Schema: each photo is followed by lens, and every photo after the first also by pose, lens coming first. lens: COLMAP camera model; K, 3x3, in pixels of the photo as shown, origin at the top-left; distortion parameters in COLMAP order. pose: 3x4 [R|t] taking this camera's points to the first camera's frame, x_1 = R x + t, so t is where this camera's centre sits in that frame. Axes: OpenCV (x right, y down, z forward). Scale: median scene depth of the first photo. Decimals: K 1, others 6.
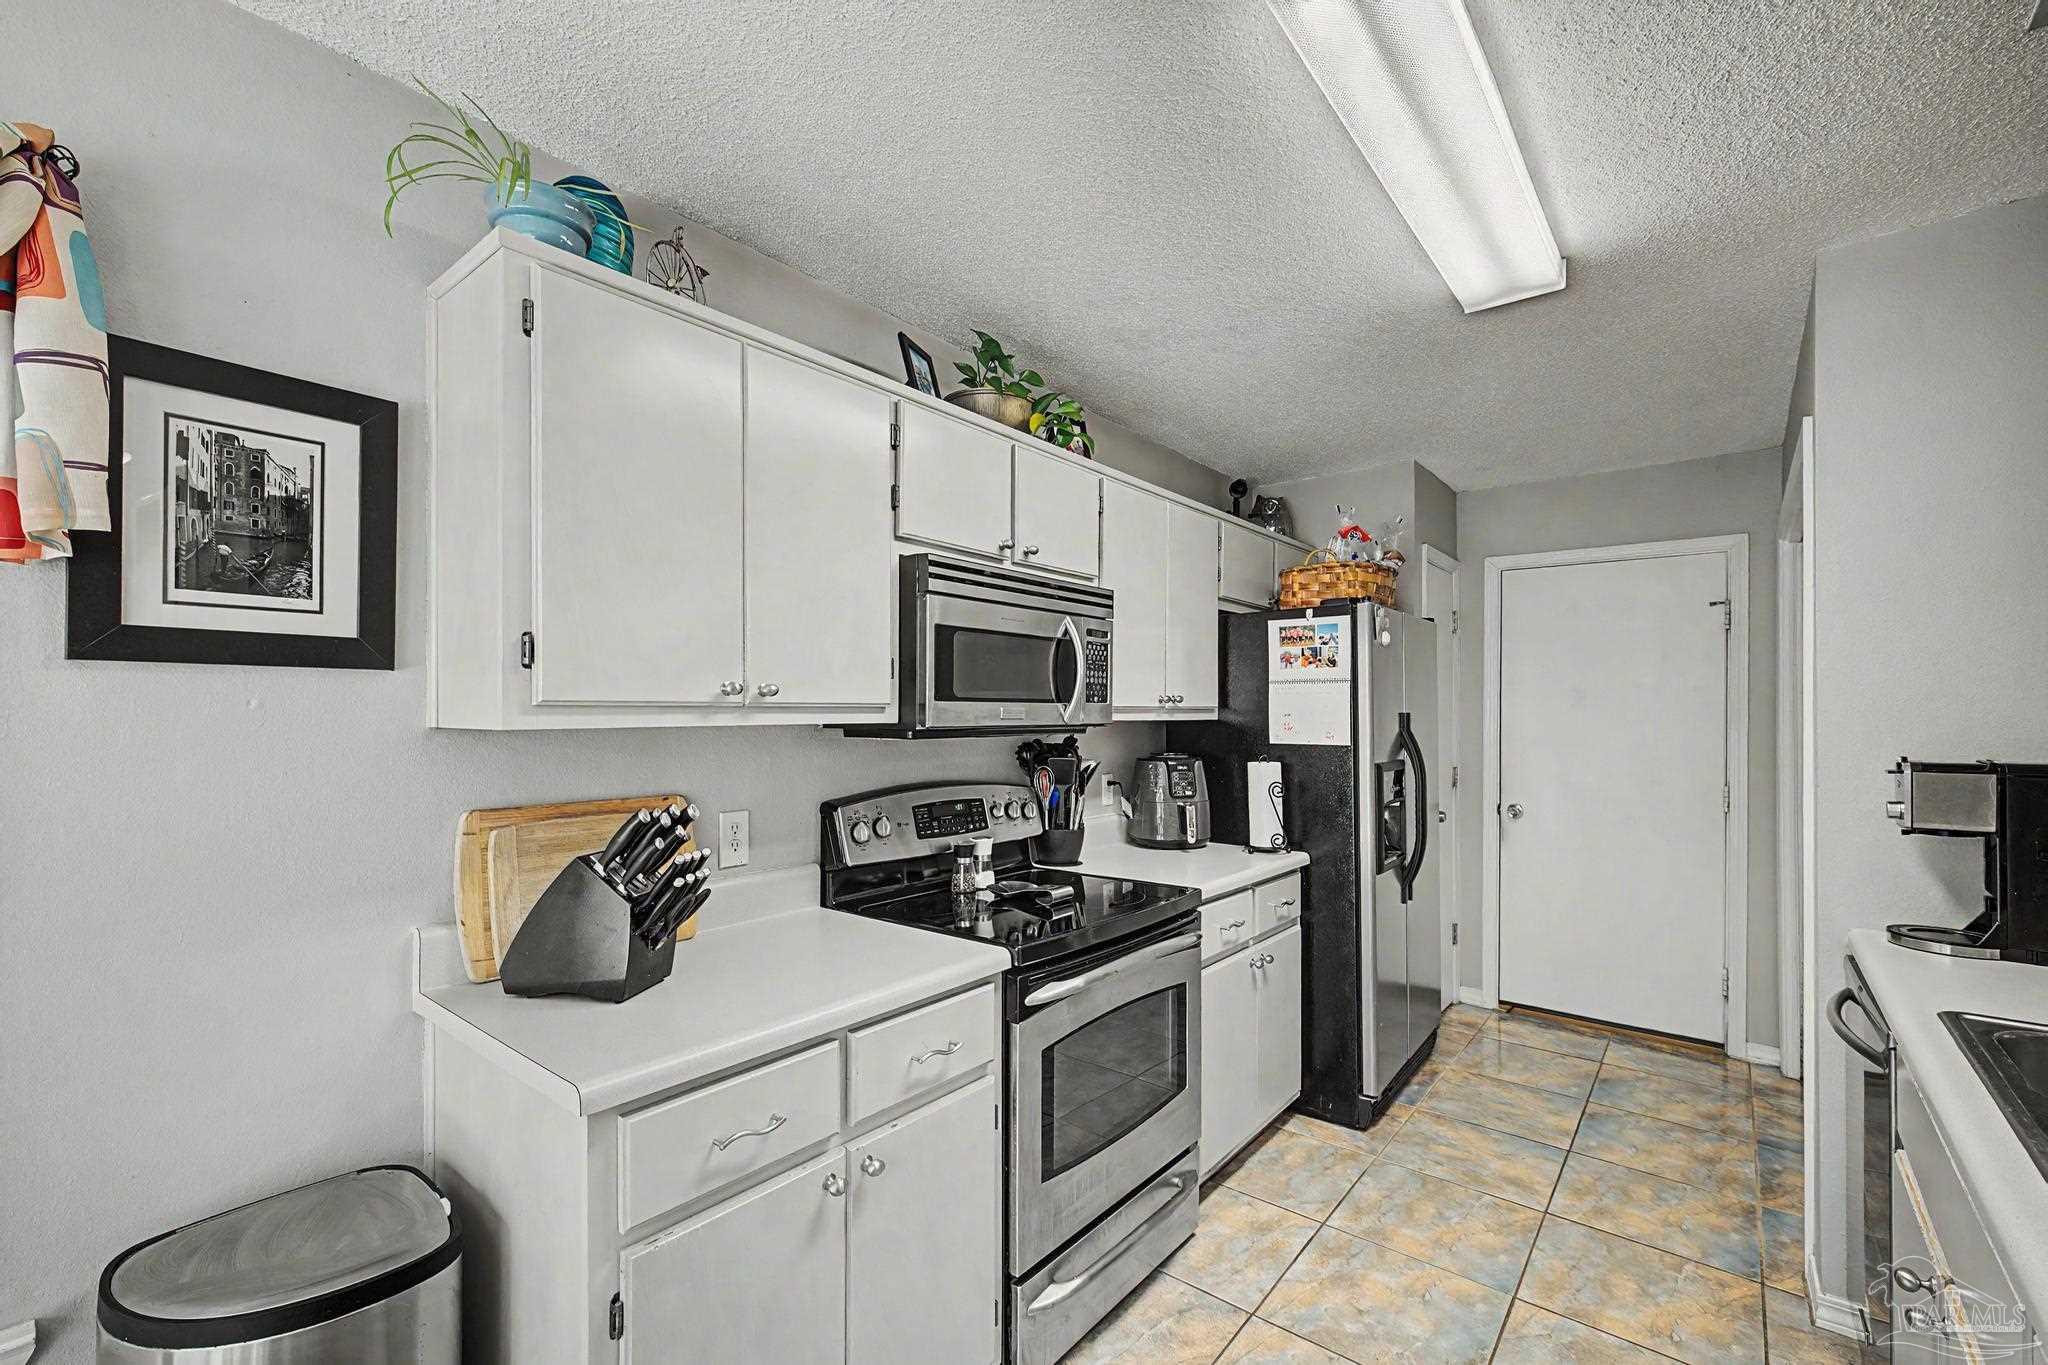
lens RADIAL K [[858.8, 0, 1023.0], [0, 858.8, 712.1], [0, 0, 1]] dist [0.010551, -0.005067]
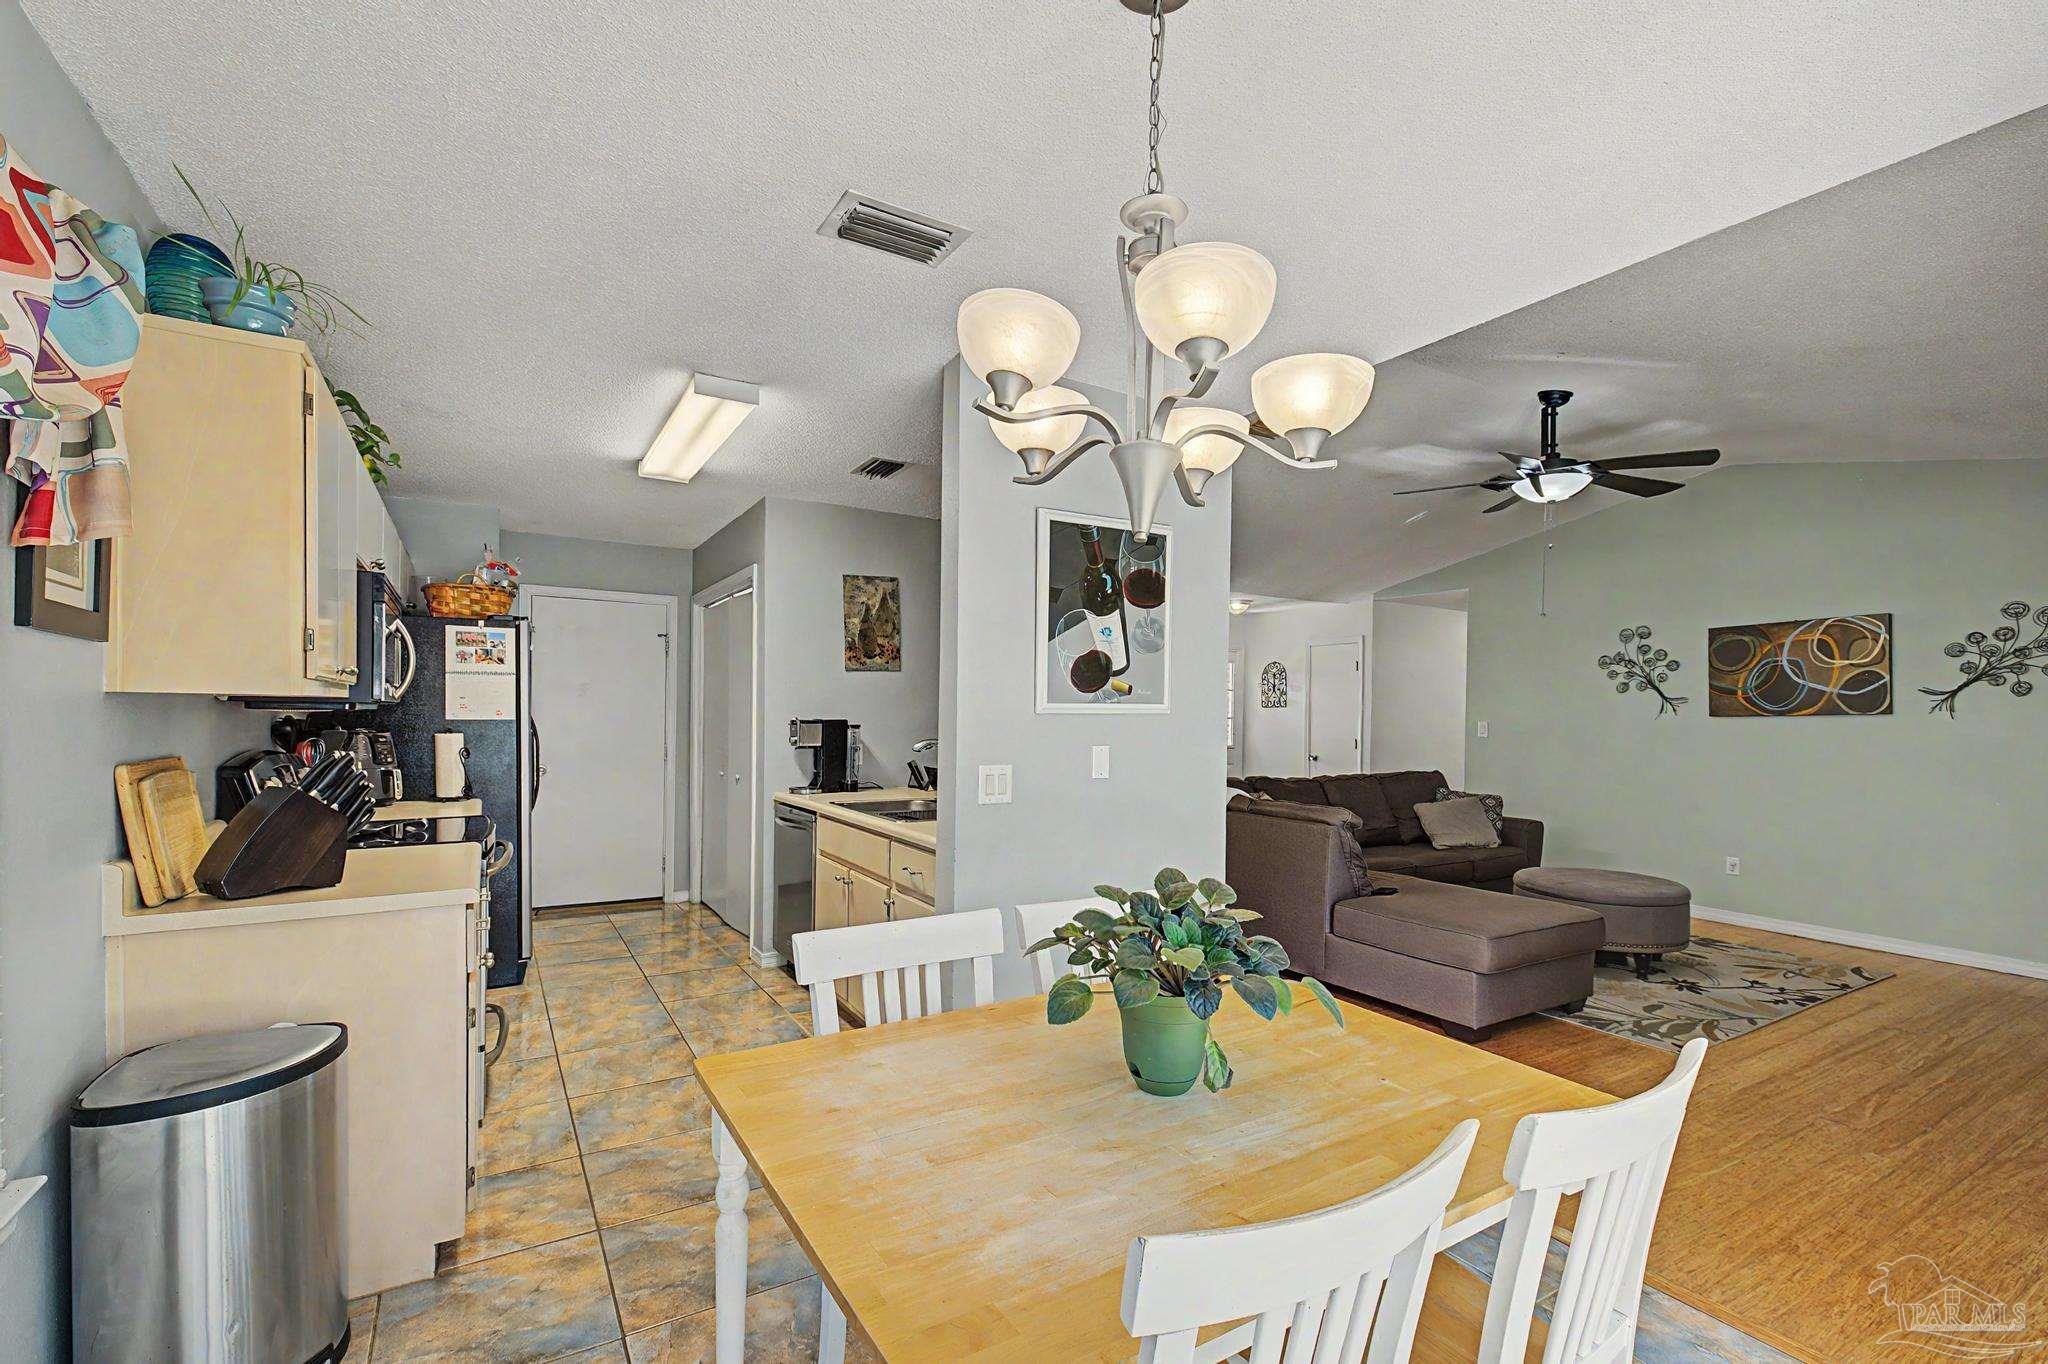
lens RADIAL K [[858.8, 0, 1001.7], [0, 858.8, 715.2], [0, 0, 1]] dist [0.010551, -0.005067]
pose [[0.340406, -0.006014, 0.940259, -0.847244], [-0.009877, 0.999902, 0.009971, 0.010881], [-0.940227, -0.012681, 0.340313, -0.306069]]
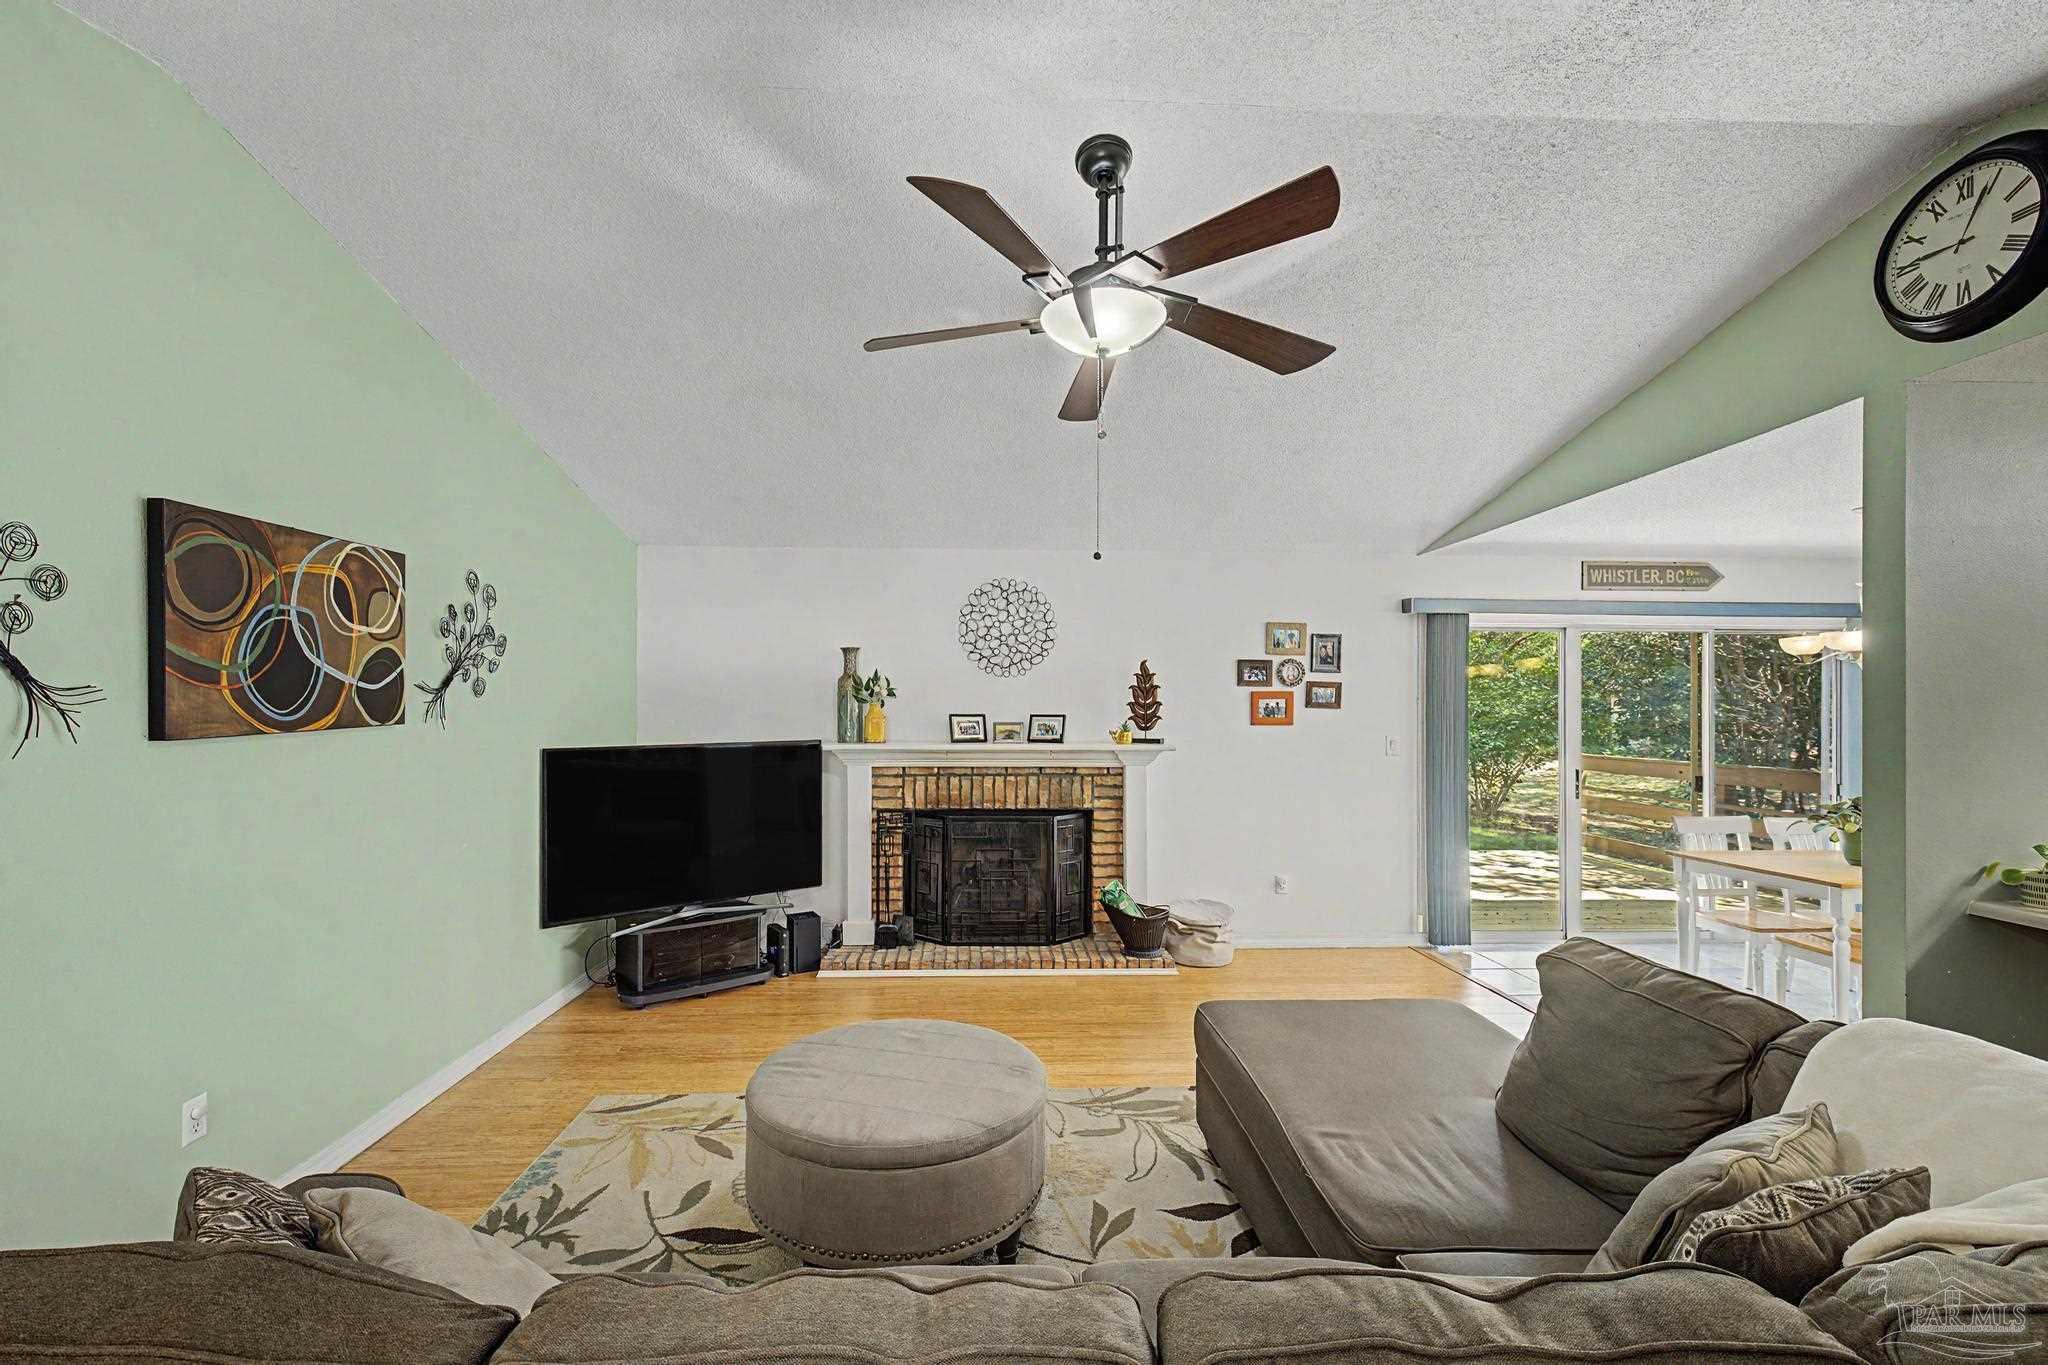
lens RADIAL K [[858.8, 0, 1011.4], [0, 858.8, 701.3], [0, 0, 1]] dist [0.010551, -0.005067]
pose [[-0.747668, -0.015592, -0.663889, 2.276749], [-0.010420, 0.999877, -0.011749, -0.021407], [0.663991, -0.001867, -0.747738, -0.076720]]
